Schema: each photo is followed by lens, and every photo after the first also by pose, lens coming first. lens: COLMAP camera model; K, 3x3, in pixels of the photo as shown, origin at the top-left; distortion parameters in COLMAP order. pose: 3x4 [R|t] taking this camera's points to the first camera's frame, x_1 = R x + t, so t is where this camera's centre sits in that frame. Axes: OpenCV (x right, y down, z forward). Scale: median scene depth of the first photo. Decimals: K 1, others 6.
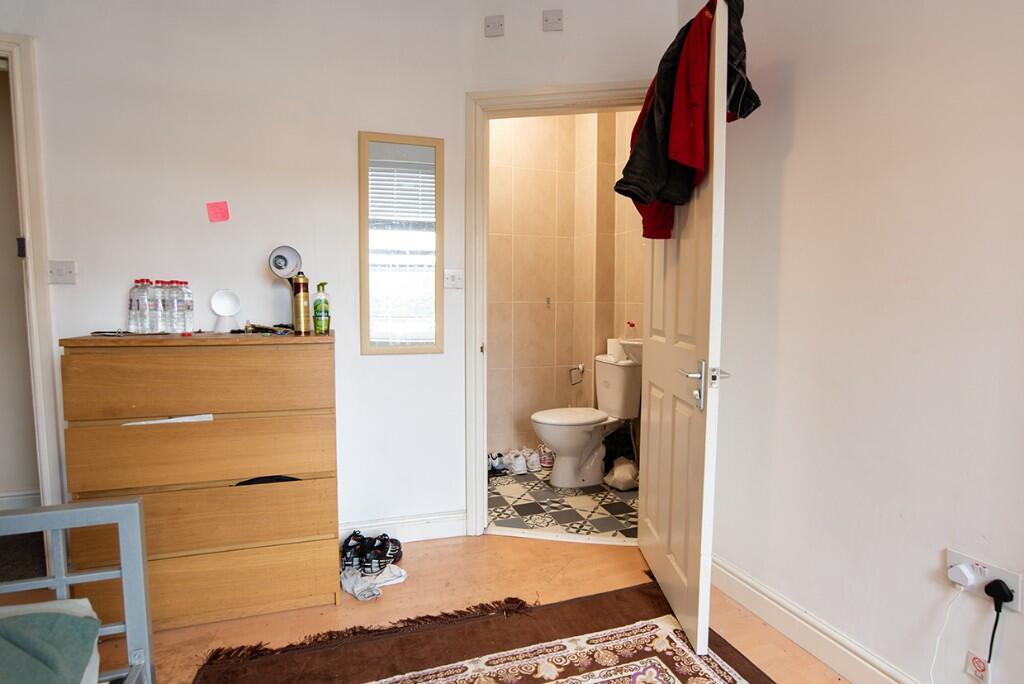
lens RADIAL K [[531.5, 0, 533.4], [0, 531.5, 337.9], [0, 0, 1]] dist [-0.057964, 0.016196]
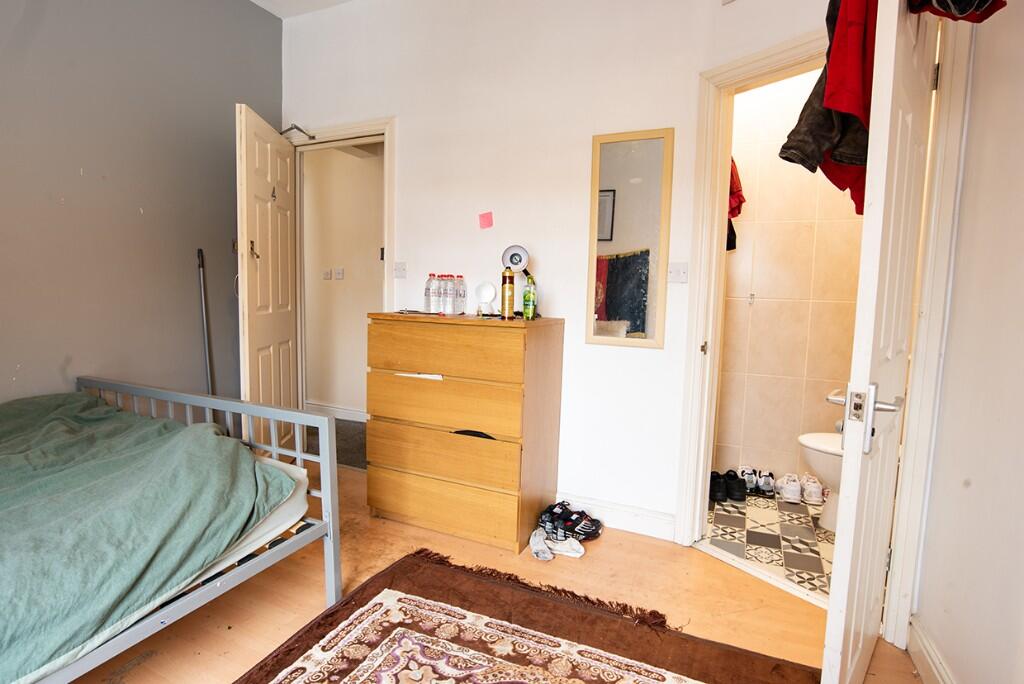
lens RADIAL K [[531.5, 0, 511.6], [0, 531.5, 339.6], [0, 0, 1]] dist [-0.057964, 0.016196]
pose [[0.704567, 0.076642, -0.705487, 0.407722], [-0.070397, 0.996796, 0.037985, -0.007162], [0.706137, 0.022901, 0.707704, 0.148241]]
